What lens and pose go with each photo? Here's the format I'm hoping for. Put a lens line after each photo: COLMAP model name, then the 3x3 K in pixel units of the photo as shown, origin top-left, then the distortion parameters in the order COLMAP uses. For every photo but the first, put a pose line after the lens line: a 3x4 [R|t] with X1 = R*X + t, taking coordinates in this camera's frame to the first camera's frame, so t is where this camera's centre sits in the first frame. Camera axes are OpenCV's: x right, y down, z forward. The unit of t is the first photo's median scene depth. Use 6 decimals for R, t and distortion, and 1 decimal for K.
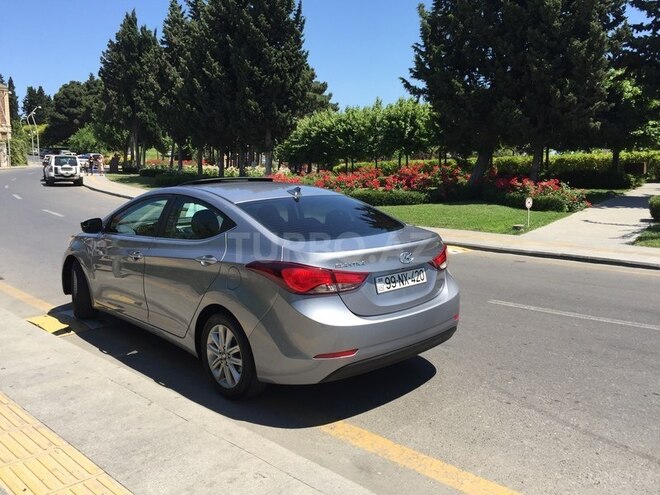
lens RADIAL K [[565.3, 0, 330.0], [0, 565.3, 247.5], [0, 0, 1]] dist [0.087226, -0.117855]
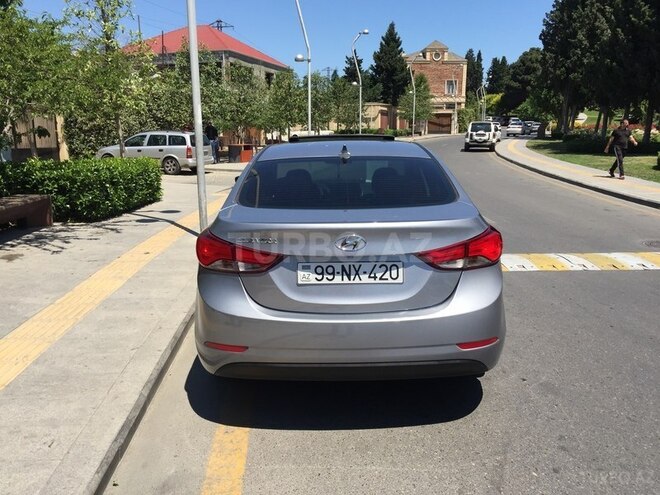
lens RADIAL K [[565.3, 0, 330.0], [0, 565.3, 247.5], [0, 0, 1]] dist [0.087226, -0.117855]
pose [[0.725543, 0.133776, -0.675049, 0.133920], [-0.095791, 0.991007, 0.093434, -0.009078], [0.681478, -0.003126, 0.731832, 0.102610]]
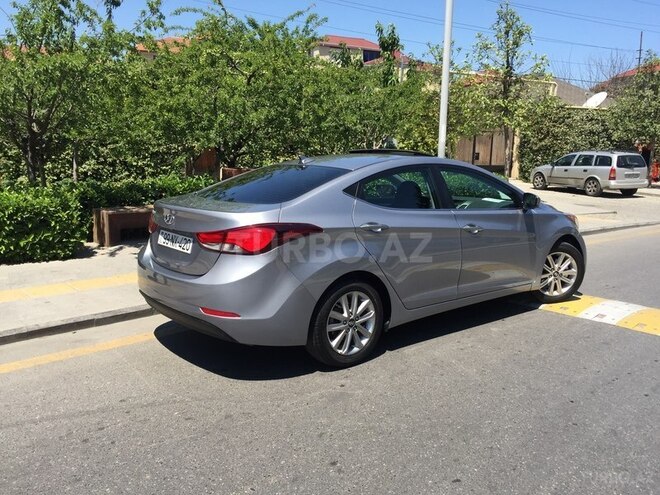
lens RADIAL K [[565.3, 0, 330.0], [0, 565.3, 247.5], [0, 0, 1]] dist [0.087226, -0.117855]
pose [[-0.081529, 0.166954, -0.982588, 0.251505], [-0.160615, 0.970784, 0.178275, -0.036029], [0.983644, 0.172353, -0.052332, 0.300884]]
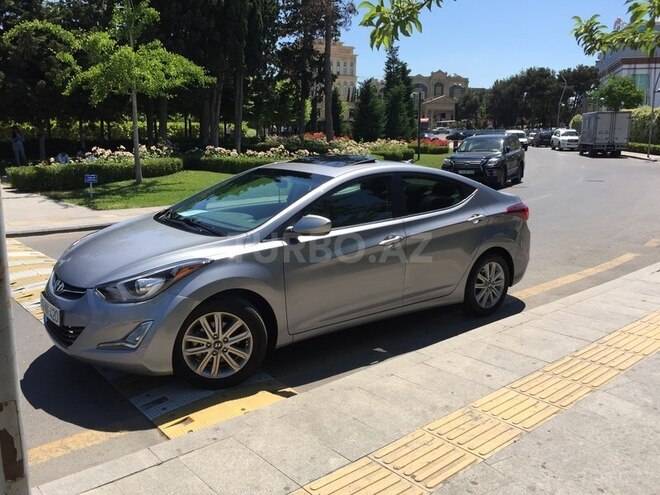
lens RADIAL K [[565.3, 0, 330.0], [0, 565.3, 247.5], [0, 0, 1]] dist [0.087226, -0.117855]
pose [[0.096169, -0.183778, 0.978252, -0.357073], [0.137707, 0.975813, 0.169782, -0.041650], [-0.985793, 0.118385, 0.119150, 0.280210]]
